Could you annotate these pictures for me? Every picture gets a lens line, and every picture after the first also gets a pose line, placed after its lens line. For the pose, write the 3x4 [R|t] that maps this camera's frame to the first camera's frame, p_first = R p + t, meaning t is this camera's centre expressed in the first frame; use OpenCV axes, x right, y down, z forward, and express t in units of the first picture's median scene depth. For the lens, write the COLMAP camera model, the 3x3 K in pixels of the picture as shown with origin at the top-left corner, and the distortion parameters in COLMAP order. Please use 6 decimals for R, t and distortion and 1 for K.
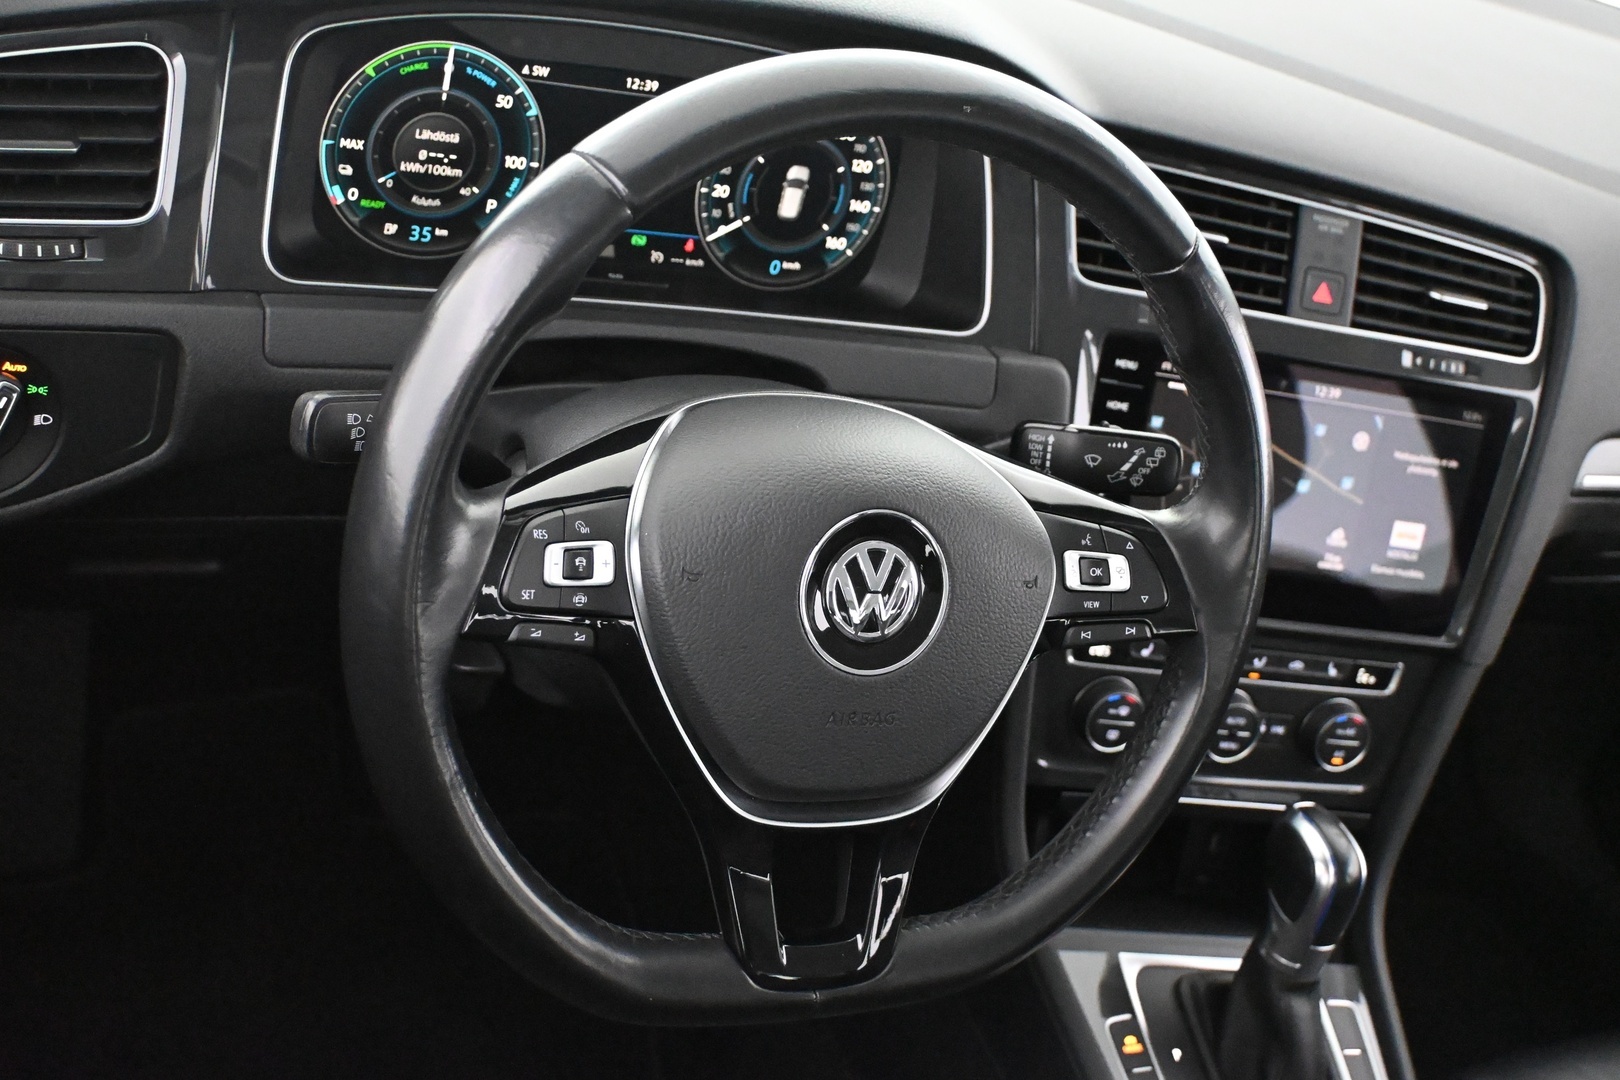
lens RADIAL K [[1989.5, 0, 810.0], [0, 1989.5, 540.0], [0, 0, 1]] dist [0.012343, -0.001350]
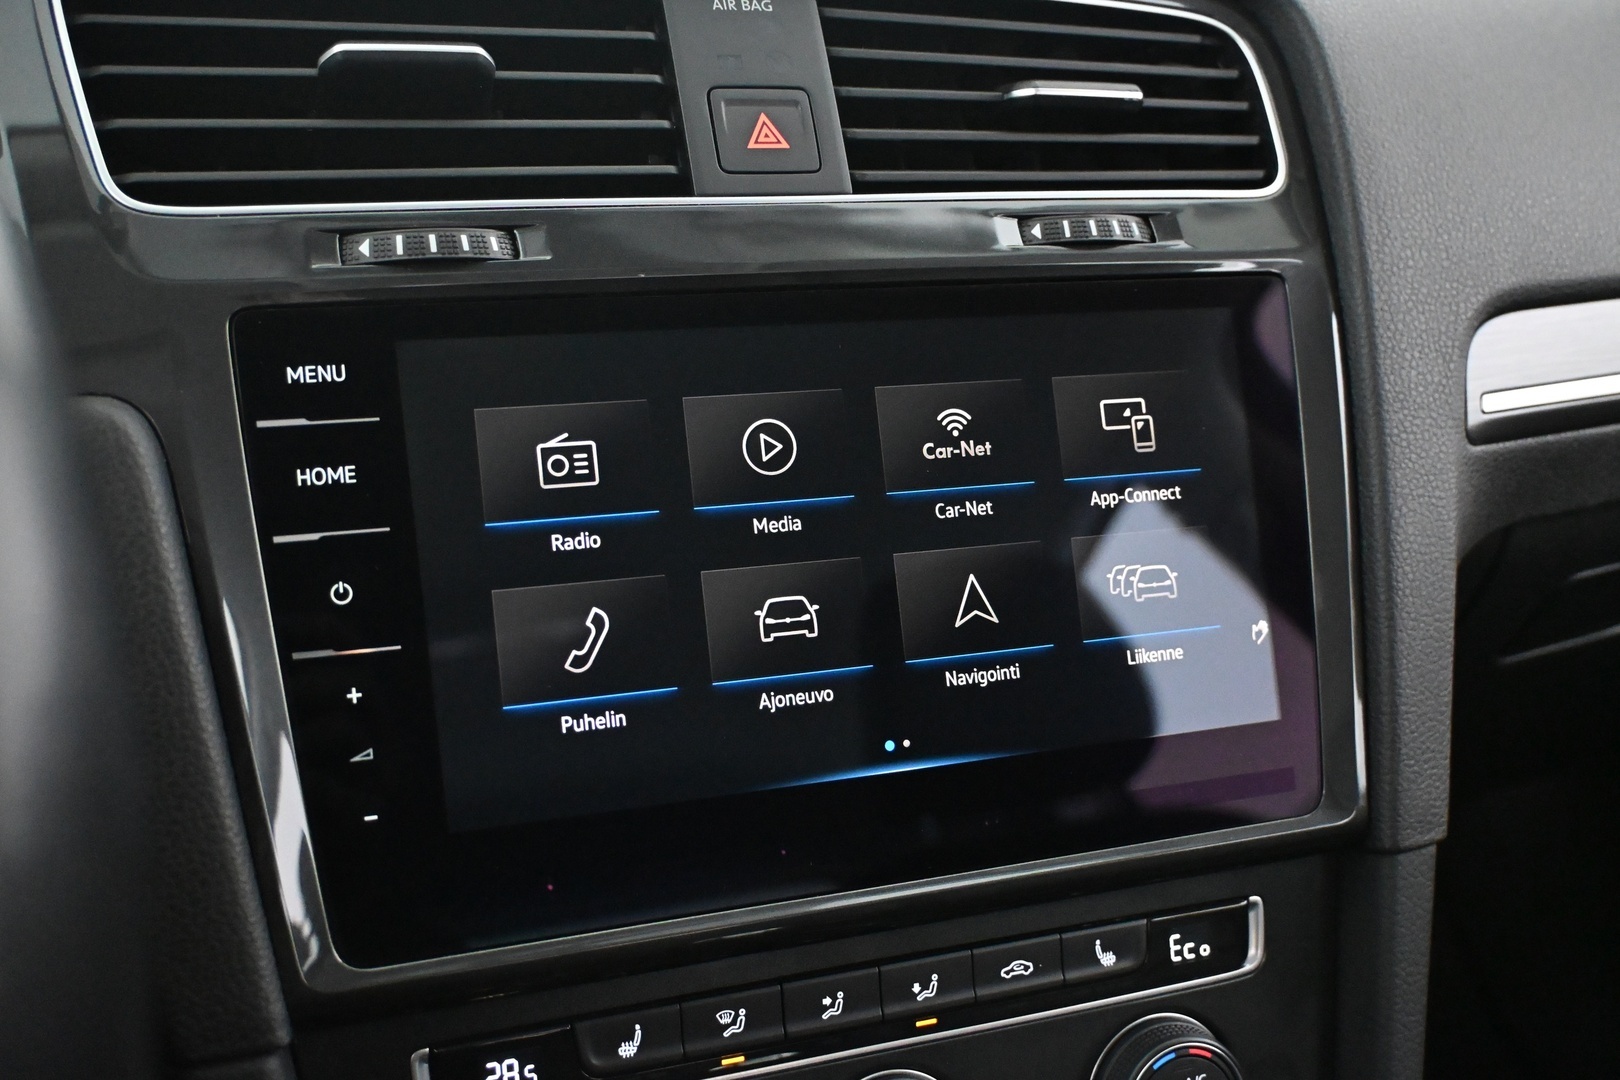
lens RADIAL K [[1760.2, 0, 810.0], [0, 1760.2, 540.0], [0, 0, 1]] dist [0.011674, -0.017023]
pose [[0.956498, -0.289278, 0.037818, 0.215010], [0.289836, 0.927455, -0.236267, 0.053951], [0.033272, 0.236950, 0.970952, 0.609126]]
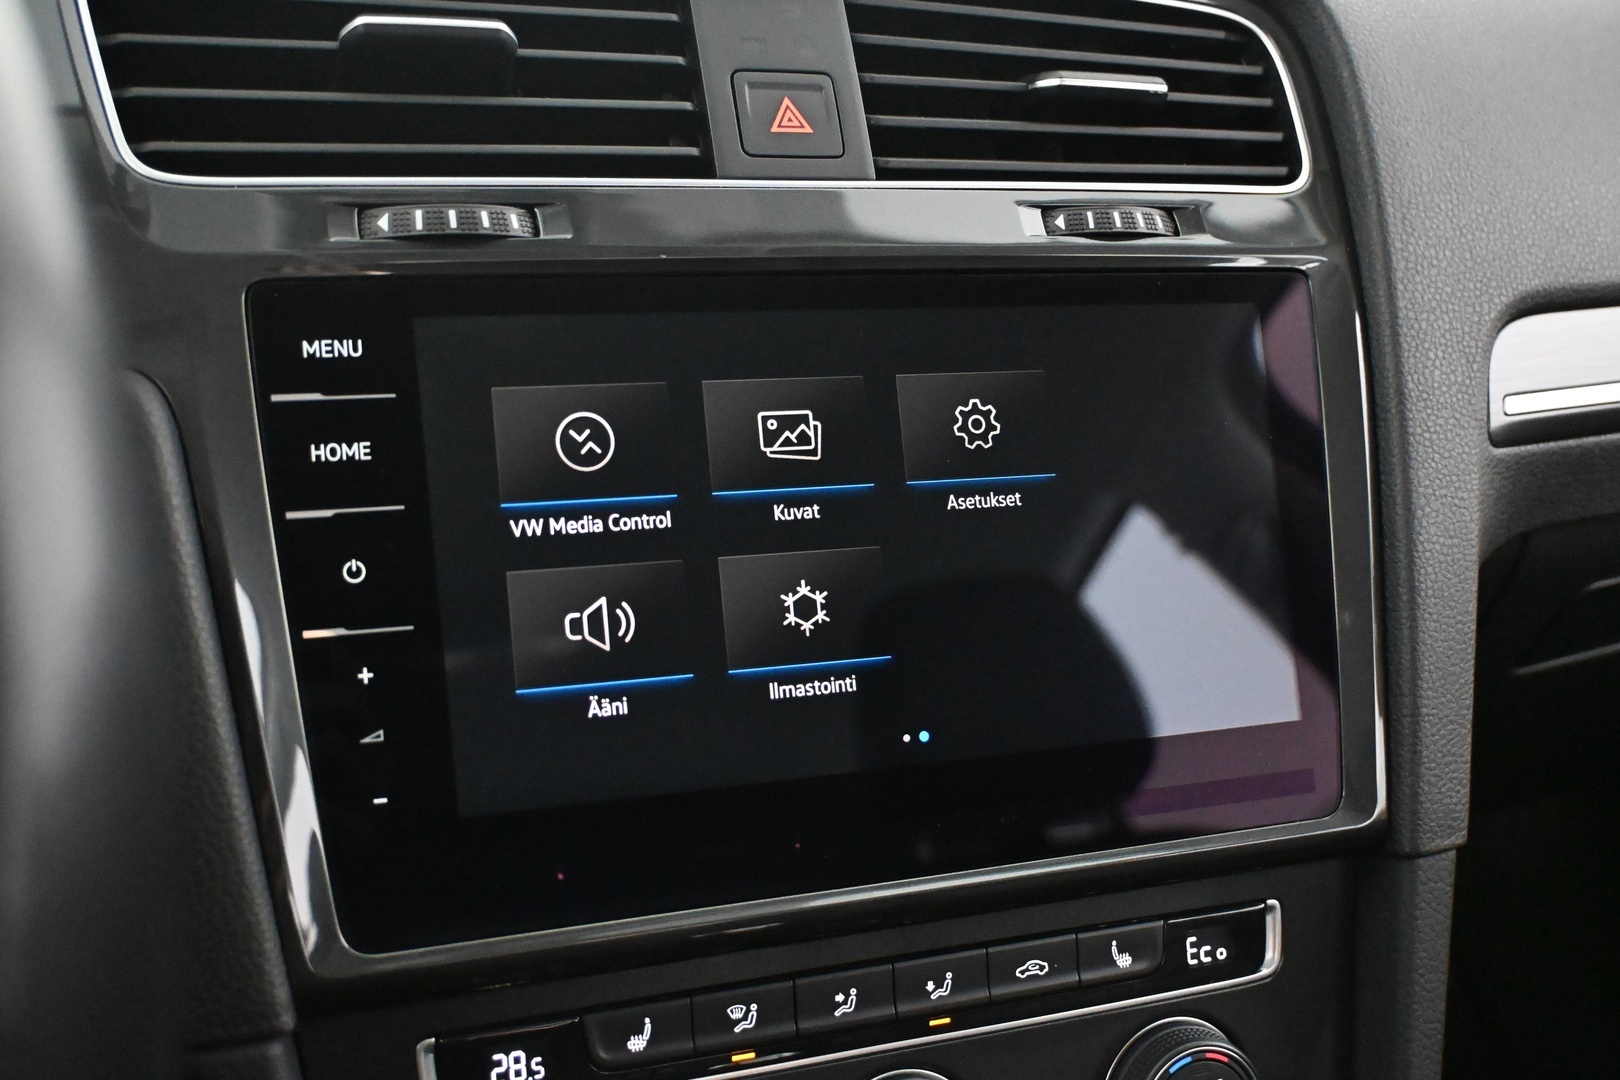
lens RADIAL K [[1760.2, 0, 810.0], [0, 1760.2, 540.0], [0, 0, 1]] dist [0.011674, -0.017023]
pose [[0.960221, -0.275052, 0.048198, 0.207033], [0.278229, 0.927681, -0.248992, 0.058536], [0.023773, 0.252497, 0.967306, 0.616087]]
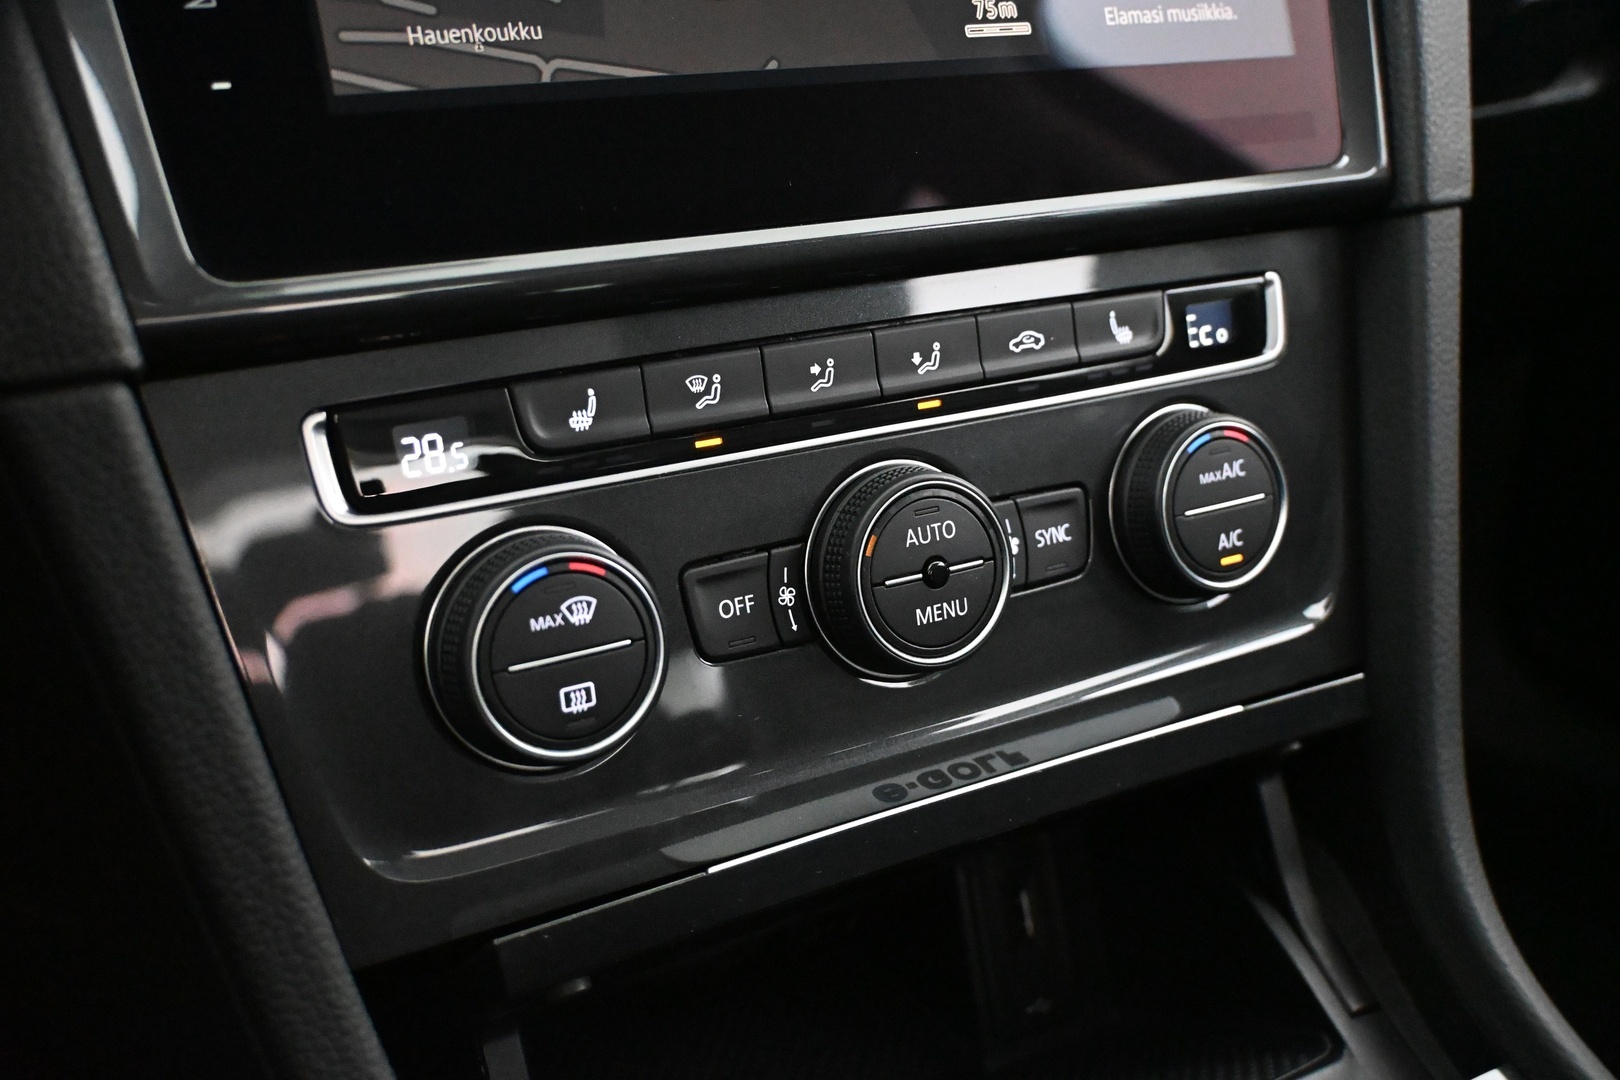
lens RADIAL K [[1760.2, 0, 810.0], [0, 1760.2, 540.0], [0, 0, 1]] dist [0.011674, -0.017023]
pose [[0.916348, -0.364669, 0.165294, 0.144510], [0.385351, 0.915337, -0.116886, 0.117631], [-0.108675, 0.170805, 0.979293, 0.704463]]
